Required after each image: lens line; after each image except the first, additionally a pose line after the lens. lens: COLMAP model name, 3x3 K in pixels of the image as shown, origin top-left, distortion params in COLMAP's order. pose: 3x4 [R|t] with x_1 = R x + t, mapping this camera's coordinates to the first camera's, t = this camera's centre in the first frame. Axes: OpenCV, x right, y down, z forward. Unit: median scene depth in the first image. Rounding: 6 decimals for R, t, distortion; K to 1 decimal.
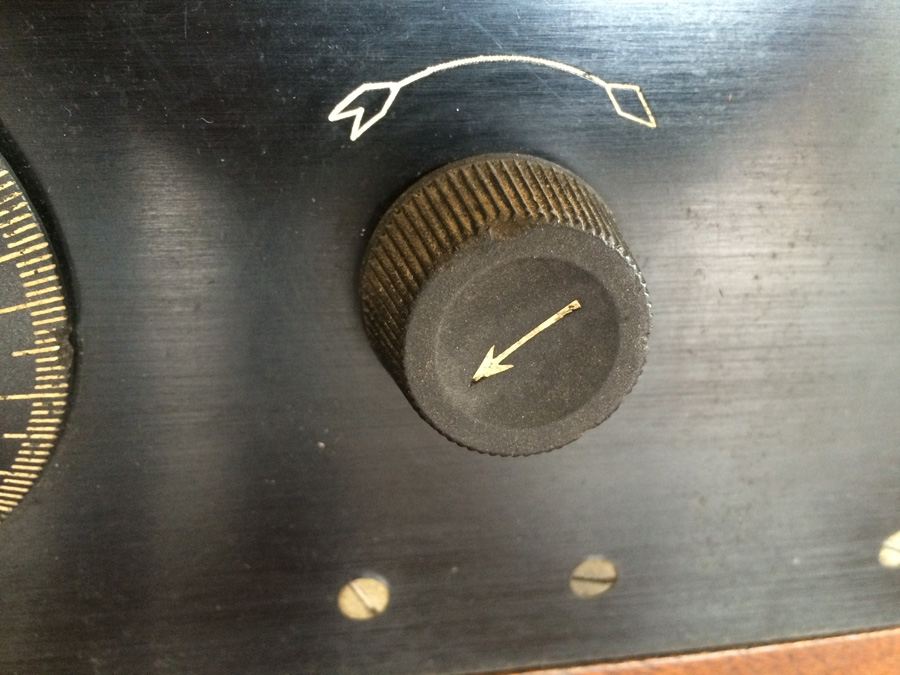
lens RADIAL K [[777.7, 0, 451.7], [0, 777.7, 341.2], [0, 0, 1]] dist [0.052820, -0.116144]
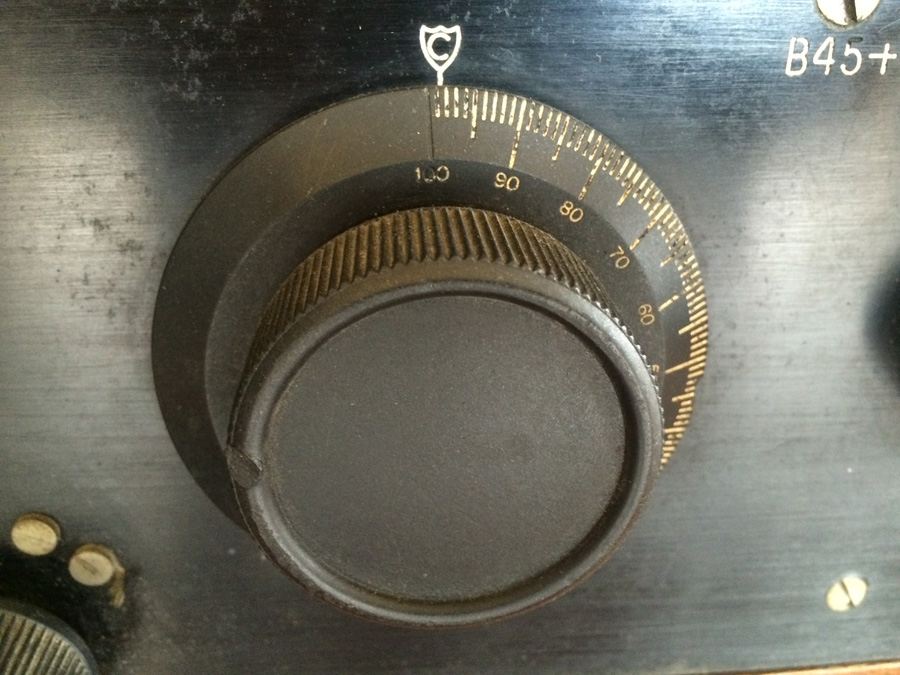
lens RADIAL K [[777.7, 0, 448.3], [0, 777.7, 335.7], [0, 0, 1]] dist [0.052820, -0.116144]
pose [[0.997755, 0.014280, -0.065427, -0.881551], [-0.013889, 0.999883, 0.006429, -0.096502], [0.065511, -0.005506, 0.997837, -0.335213]]
